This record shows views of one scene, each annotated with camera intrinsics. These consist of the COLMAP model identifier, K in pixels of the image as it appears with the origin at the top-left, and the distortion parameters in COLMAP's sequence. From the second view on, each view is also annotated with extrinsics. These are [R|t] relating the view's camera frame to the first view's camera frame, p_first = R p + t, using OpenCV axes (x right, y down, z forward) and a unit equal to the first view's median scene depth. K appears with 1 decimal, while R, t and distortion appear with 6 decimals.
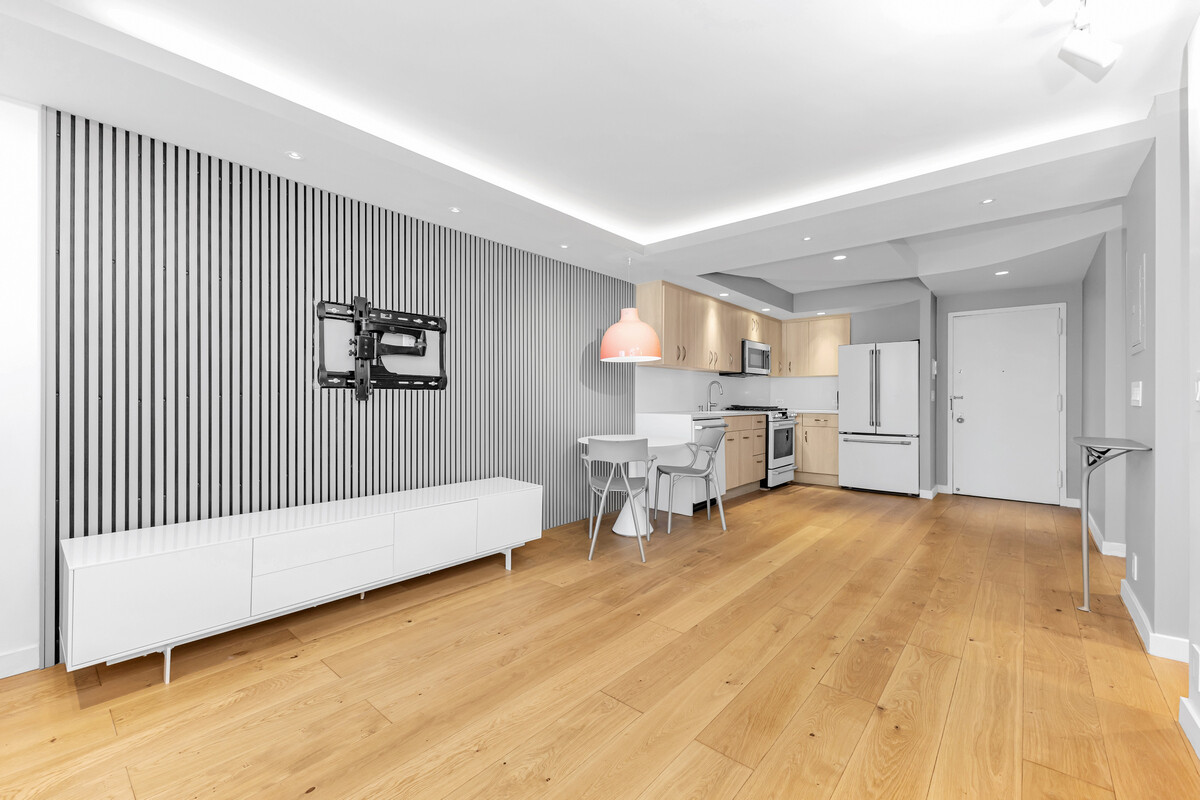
lens RADIAL K [[492.1, 0, 601.1], [0, 492.1, 397.5], [0, 0, 1]] dist [0.004821, -0.002548]
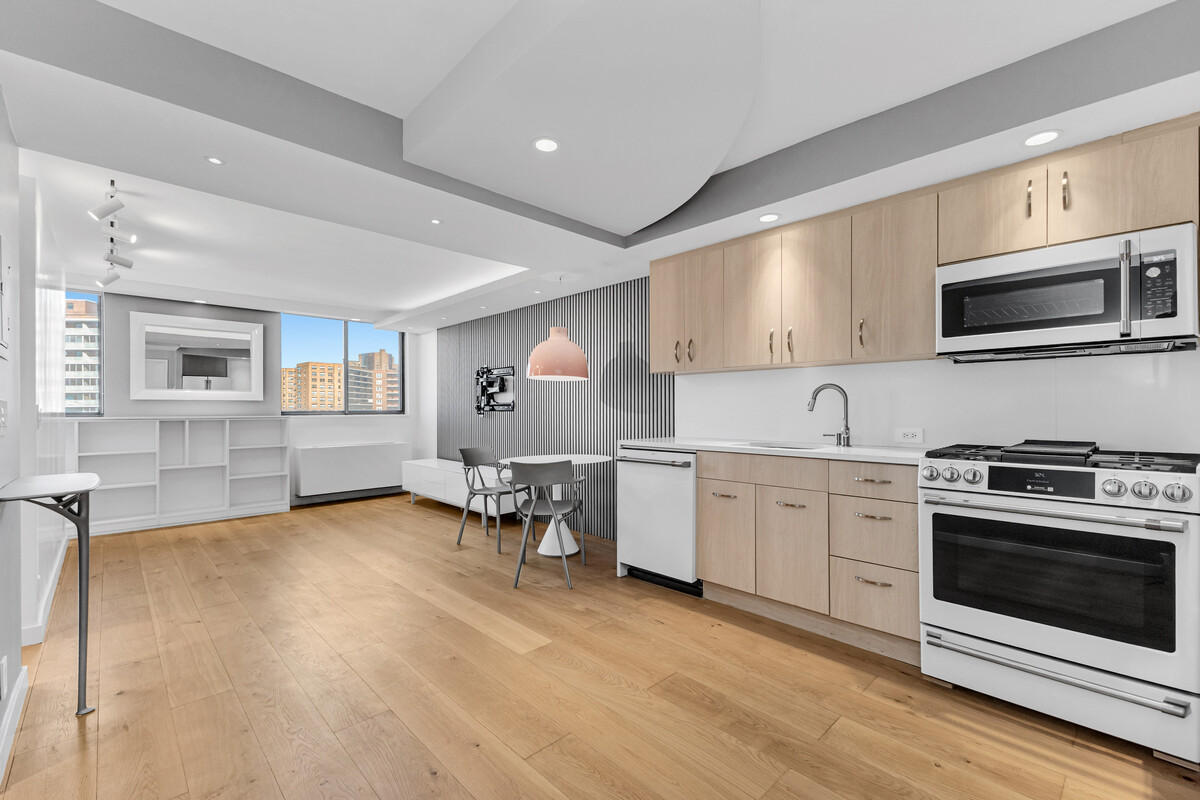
lens RADIAL K [[501.6, 0, 602.7], [0, 501.6, 409.4], [0, 0, 1]] dist [-0.002191, -0.000311]
pose [[-0.087252, -0.006948, -0.996162, 0.733639], [0.001822, 0.999973, -0.007134, -0.004962], [0.996185, -0.002438, -0.087237, 0.813416]]
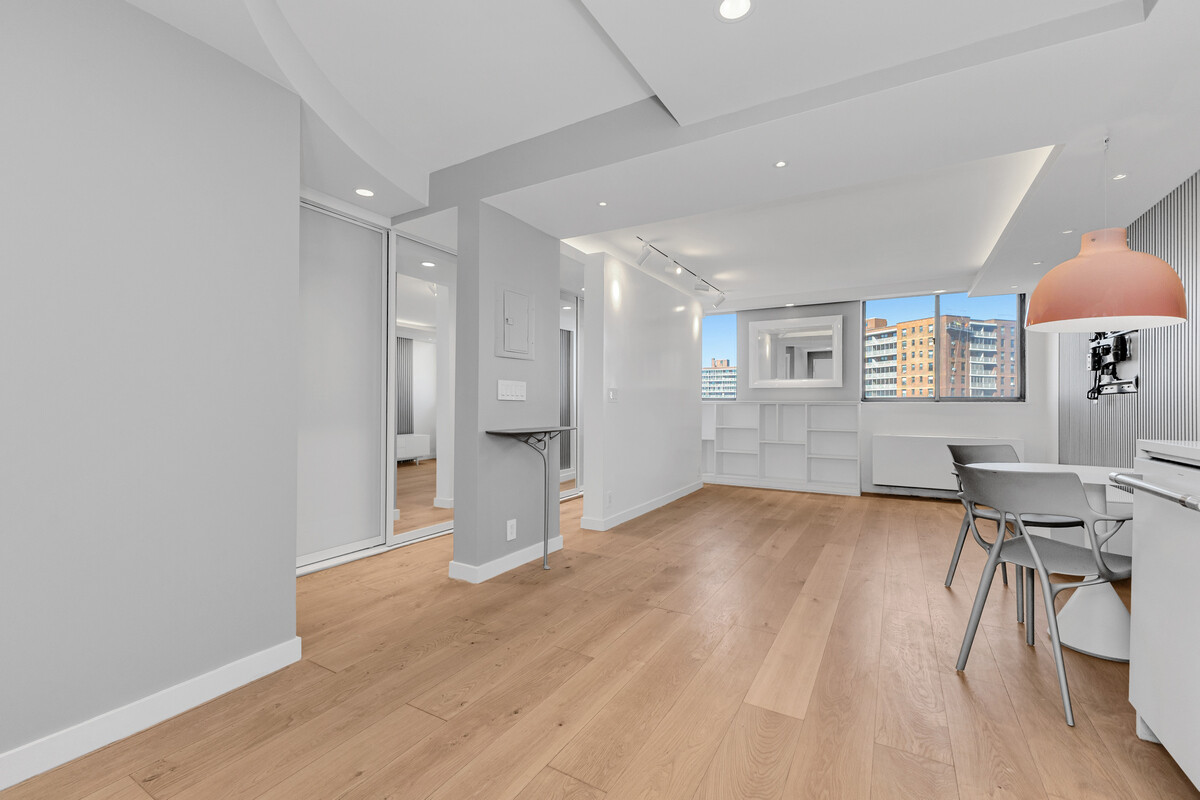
lens RADIAL K [[501.6, 0, 610.8], [0, 501.6, 395.2], [0, 0, 1]] dist [-0.002191, -0.000311]
pose [[-0.982403, -0.015630, -0.186121, 0.476910], [-0.012461, 0.999757, -0.018185, 0.011561], [0.186360, -0.015546, -0.982359, 0.993026]]
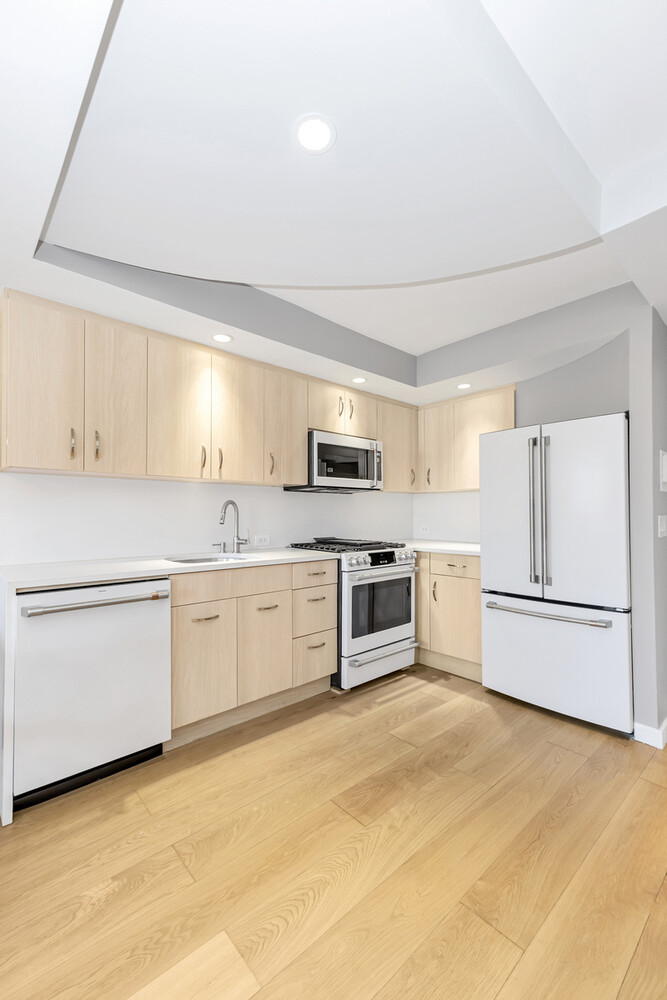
lens RADIAL K [[410.0, 0, 327.2], [0, 410.0, 509.4], [0, 0, 1]] dist [0.004821, -0.002548]
pose [[0.989505, -0.008530, -0.144249, 0.397448], [0.006858, 0.999903, -0.012085, -0.016550], [0.144339, 0.010969, 0.989468, 0.541282]]
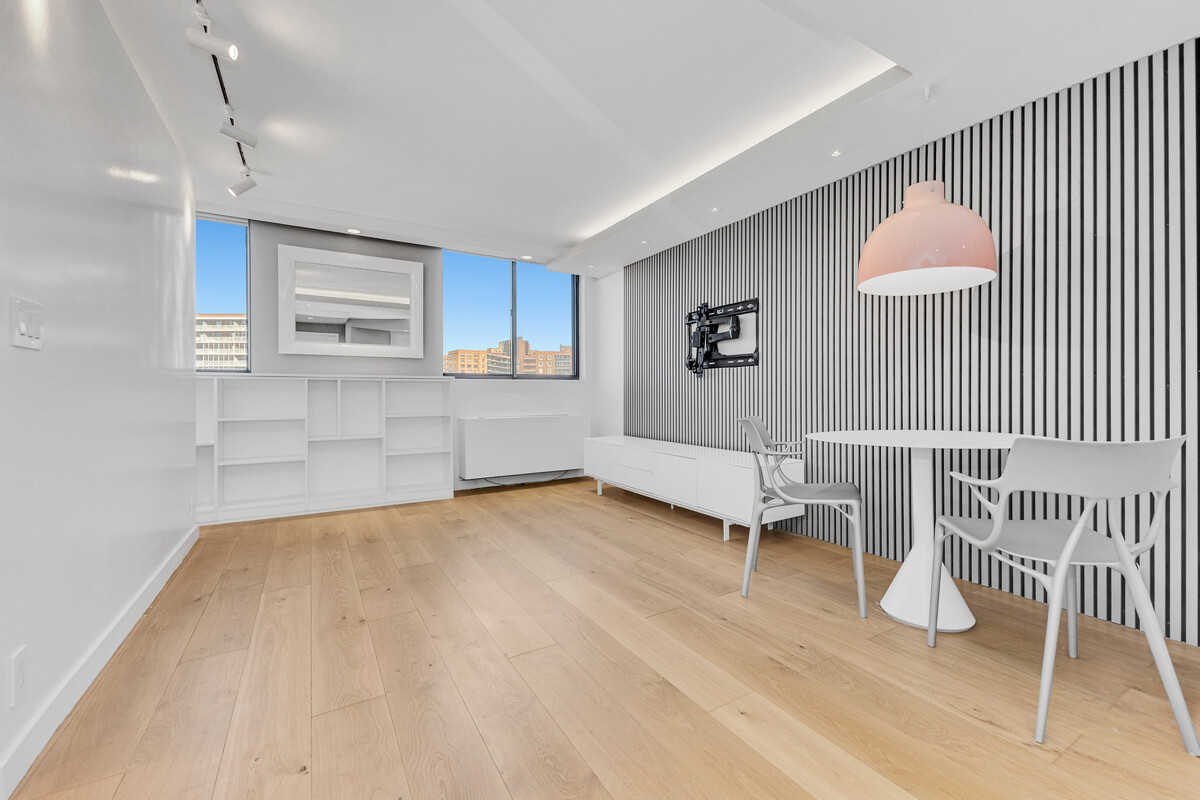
lens RADIAL K [[501.6, 0, 606.1], [0, 501.6, 394.2], [0, 0, 1]] dist [-0.002191, -0.000311]
pose [[-0.324970, -0.003025, -0.945720, 0.464735], [0.000286, 0.999995, -0.003297, 0.028754], [0.945724, -0.001342, -0.324967, 0.591952]]
